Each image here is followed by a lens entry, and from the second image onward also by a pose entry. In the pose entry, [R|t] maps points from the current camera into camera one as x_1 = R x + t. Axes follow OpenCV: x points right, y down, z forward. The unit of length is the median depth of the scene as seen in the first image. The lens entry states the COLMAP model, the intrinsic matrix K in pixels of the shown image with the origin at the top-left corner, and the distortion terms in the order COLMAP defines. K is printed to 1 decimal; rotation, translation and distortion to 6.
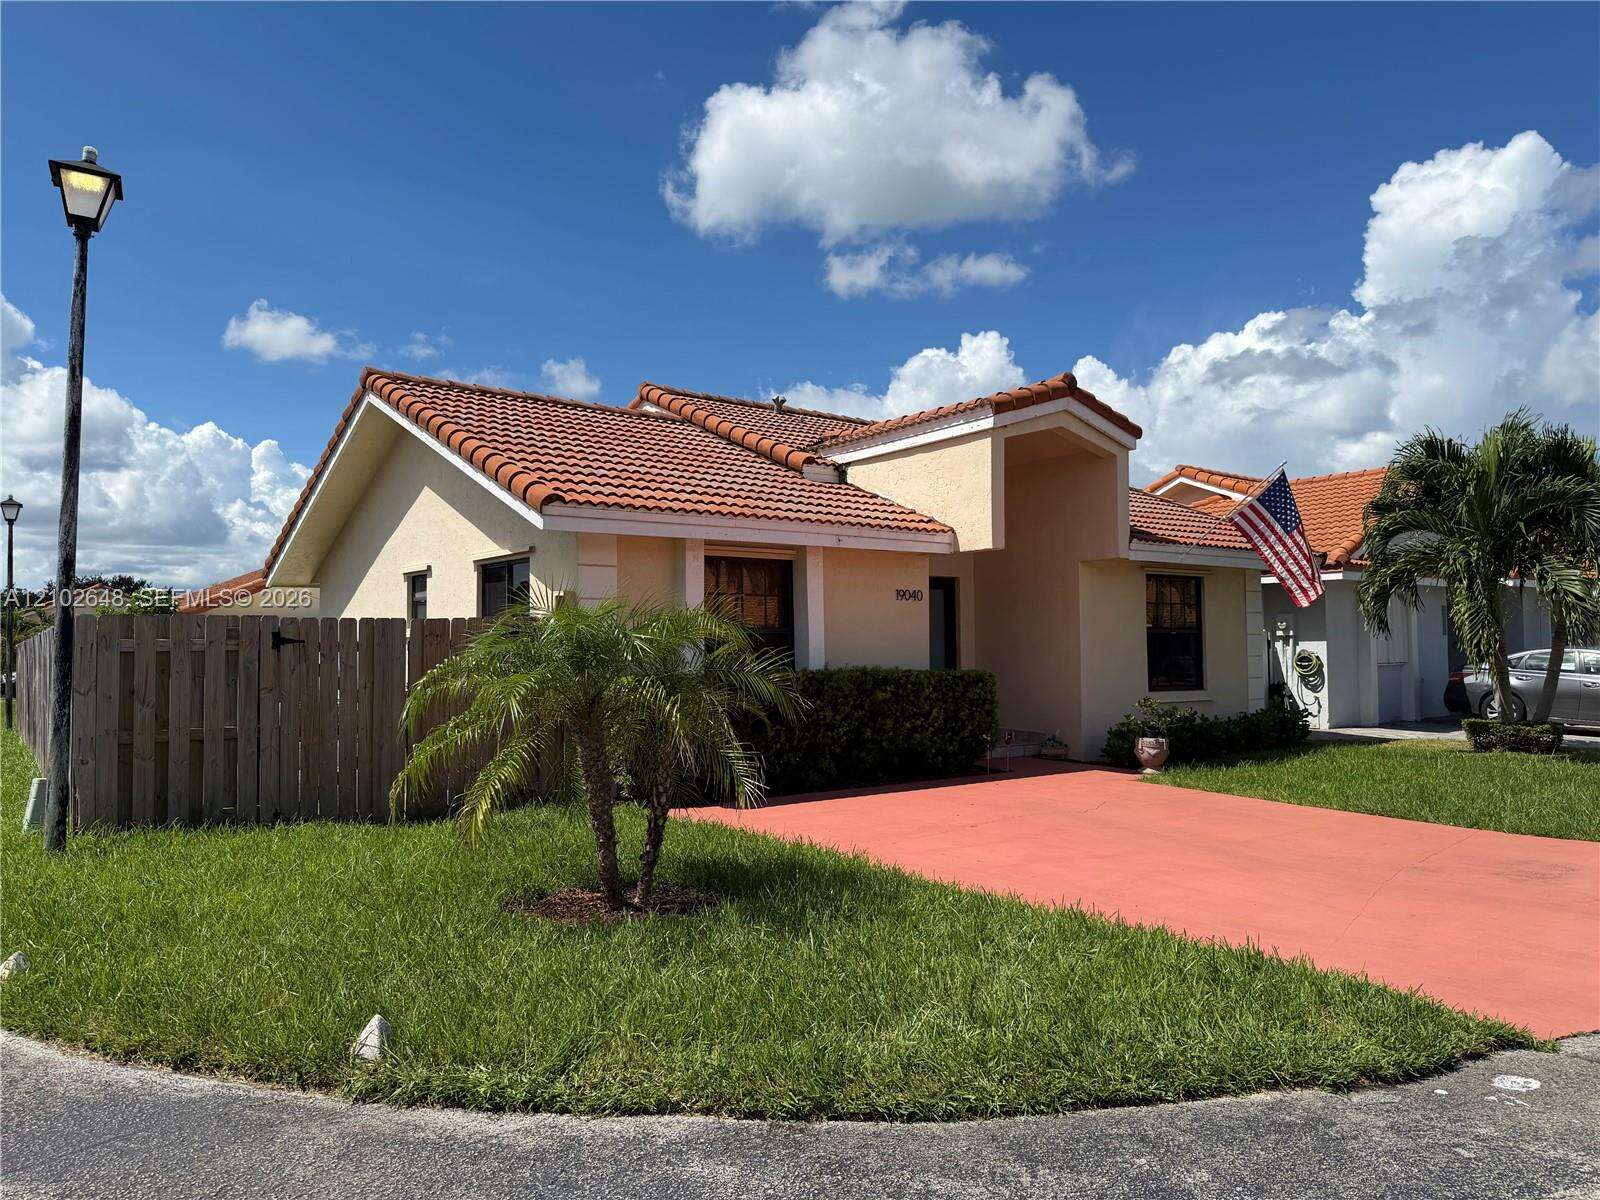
lens RADIAL K [[1153.1, 0, 808.3], [0, 1153.1, 606.7], [0, 0, 1]] dist [0.021668, -0.003010]
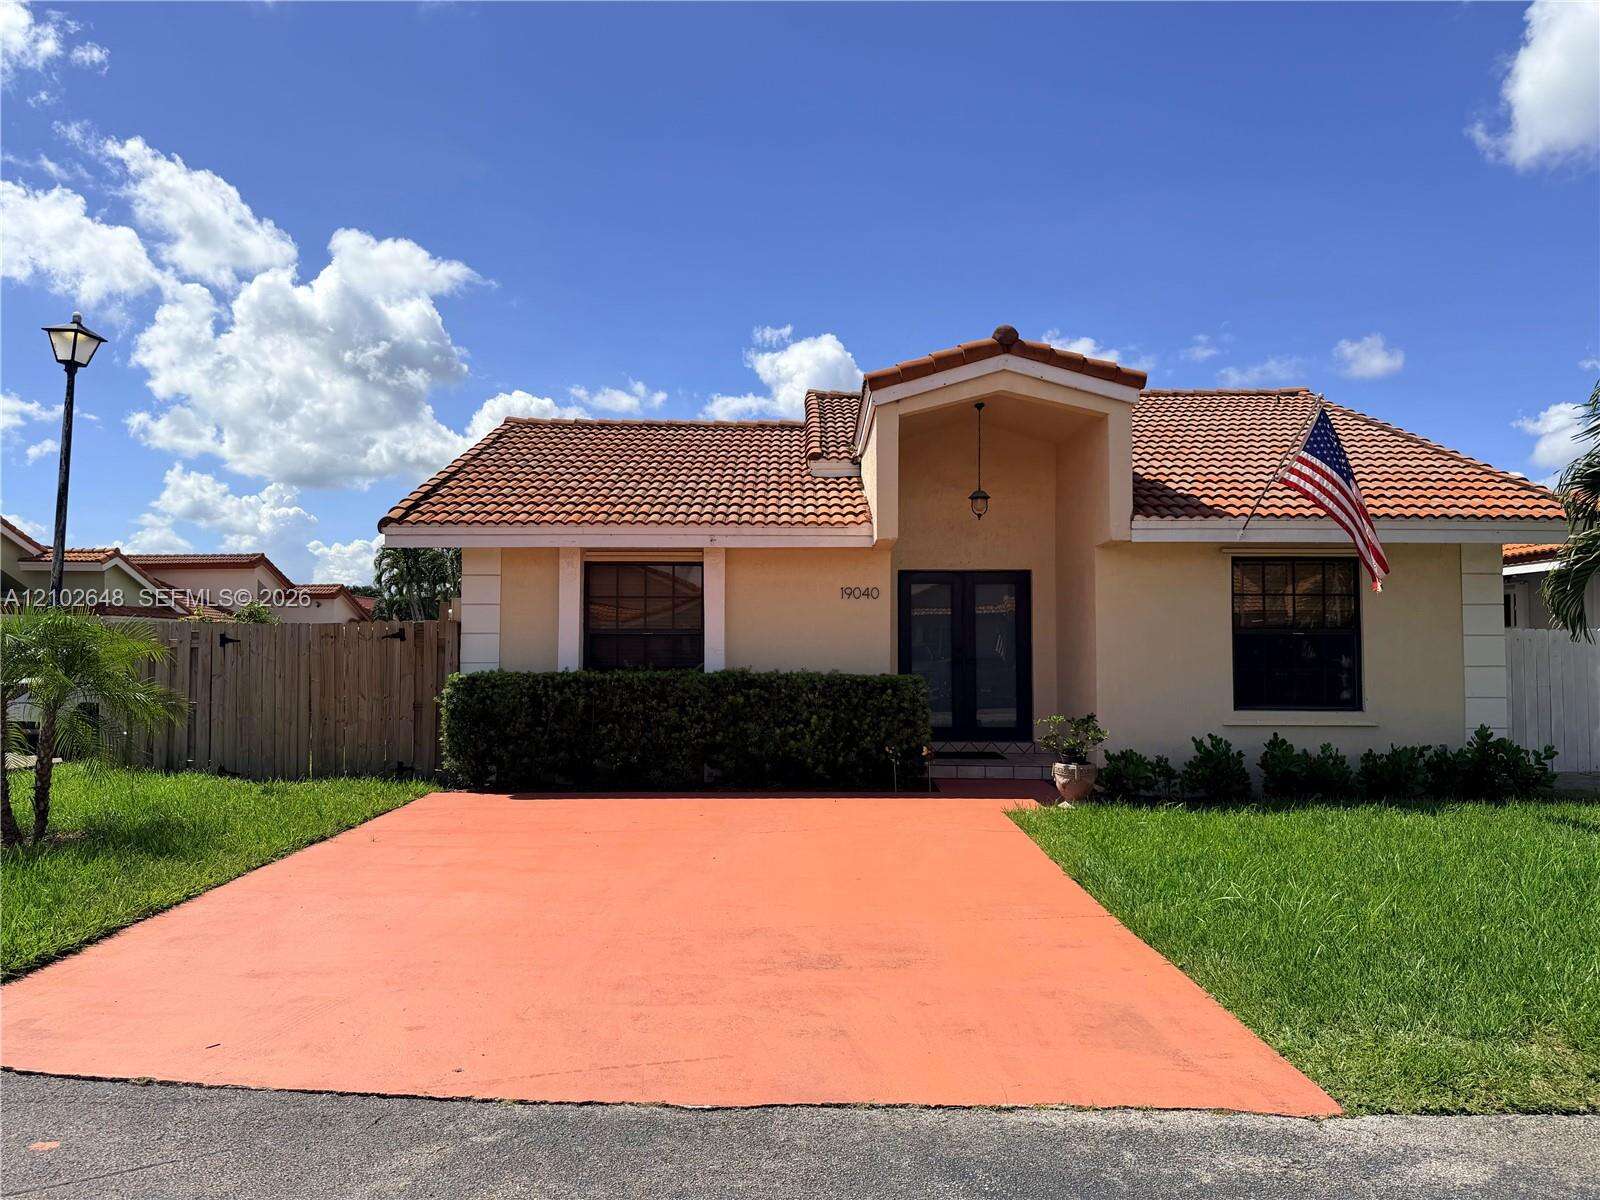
lens RADIAL K [[1153.1, 0, 794.8], [0, 1153.1, 598.8], [0, 0, 1]] dist [0.021668, -0.003010]
pose [[0.781608, -0.022086, -0.623379, 0.628493], [0.015861, 0.999754, -0.015534, 0.008119], [0.623568, 0.002254, 0.781766, 0.243384]]
